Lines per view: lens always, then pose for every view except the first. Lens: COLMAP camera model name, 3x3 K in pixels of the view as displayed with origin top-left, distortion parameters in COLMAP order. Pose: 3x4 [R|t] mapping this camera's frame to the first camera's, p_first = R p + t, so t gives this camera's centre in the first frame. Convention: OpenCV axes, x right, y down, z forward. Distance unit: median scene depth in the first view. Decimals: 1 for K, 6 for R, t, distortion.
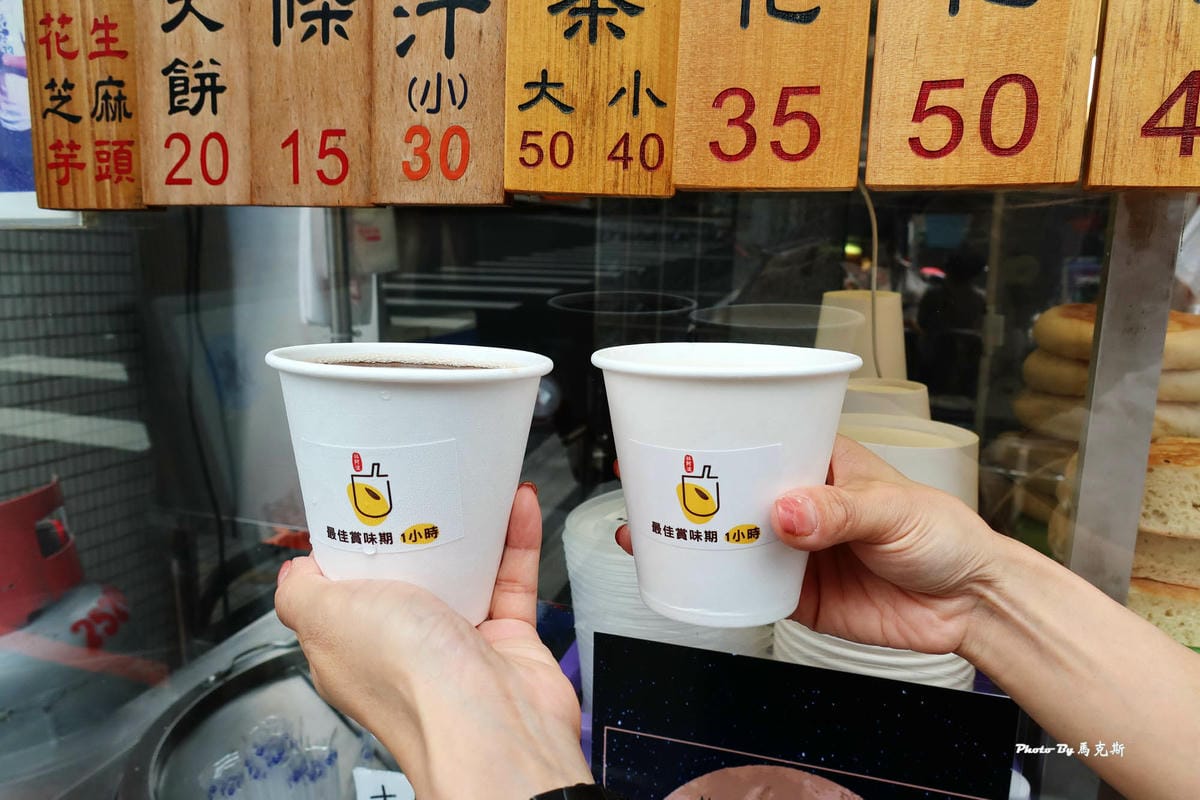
lens RADIAL K [[825.6, 0, 601.1], [0, 825.6, 403.1], [0, 0, 1]] dist [-0.039529, 0.025222]
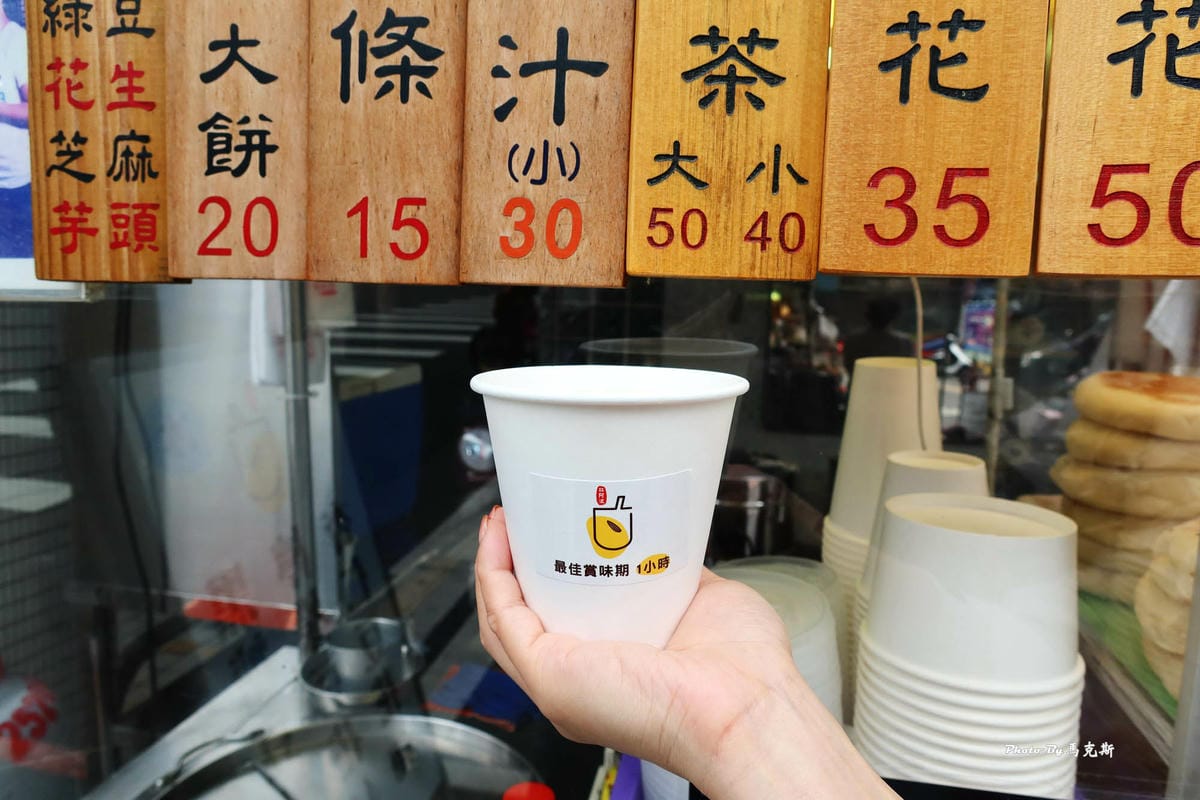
lens RADIAL K [[819.2, 0, 600.0], [0, 819.2, 400.0], [0, 0, 1]] dist [-0.012569, 0.000385]
pose [[0.994725, -0.010148, 0.102071, -0.230135], [0.015836, 0.998357, -0.055072, -0.068027], [-0.101345, 0.056398, 0.993251, 0.120125]]
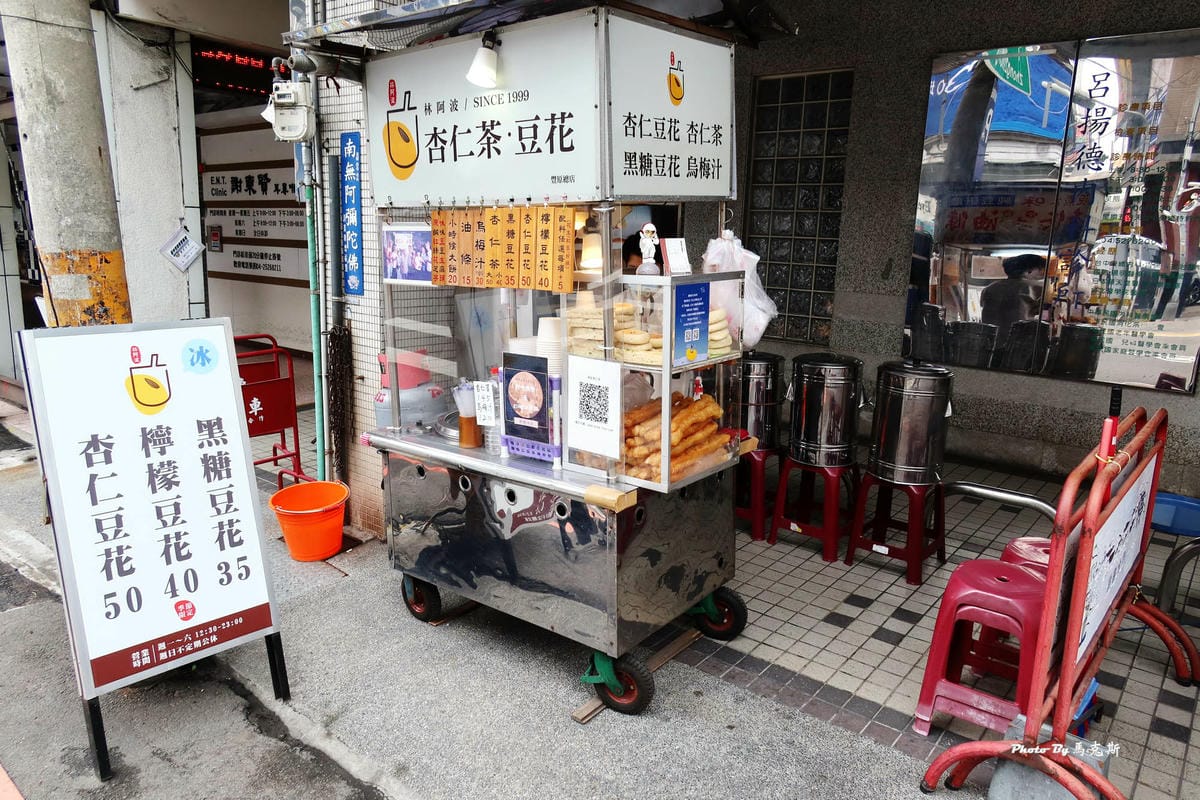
lens RADIAL K [[825.6, 0, 601.1], [0, 825.6, 403.1], [0, 0, 1]] dist [-0.039529, 0.025222]
pose [[0.935841, 0.065110, -0.346356, 3.541474], [-0.059733, 0.997871, 0.026189, 0.549994], [0.347324, -0.003820, 0.937738, -5.711036]]
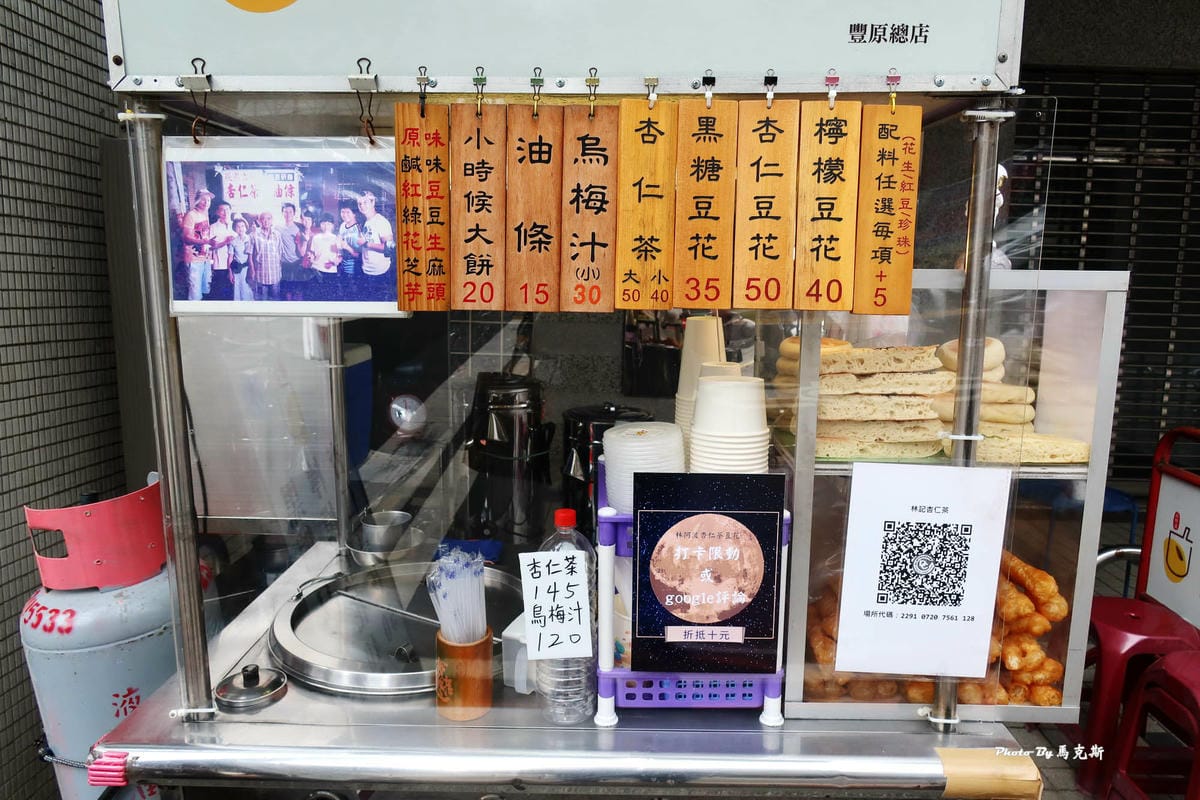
lens RADIAL K [[825.6, 0, 601.1], [0, 825.6, 403.1], [0, 0, 1]] dist [-0.039529, 0.025222]
pose [[0.958321, -0.046940, 0.281812, -0.974178], [0.055152, 0.998251, -0.021274, 0.132556], [-0.280321, 0.035930, 0.959234, -1.725146]]
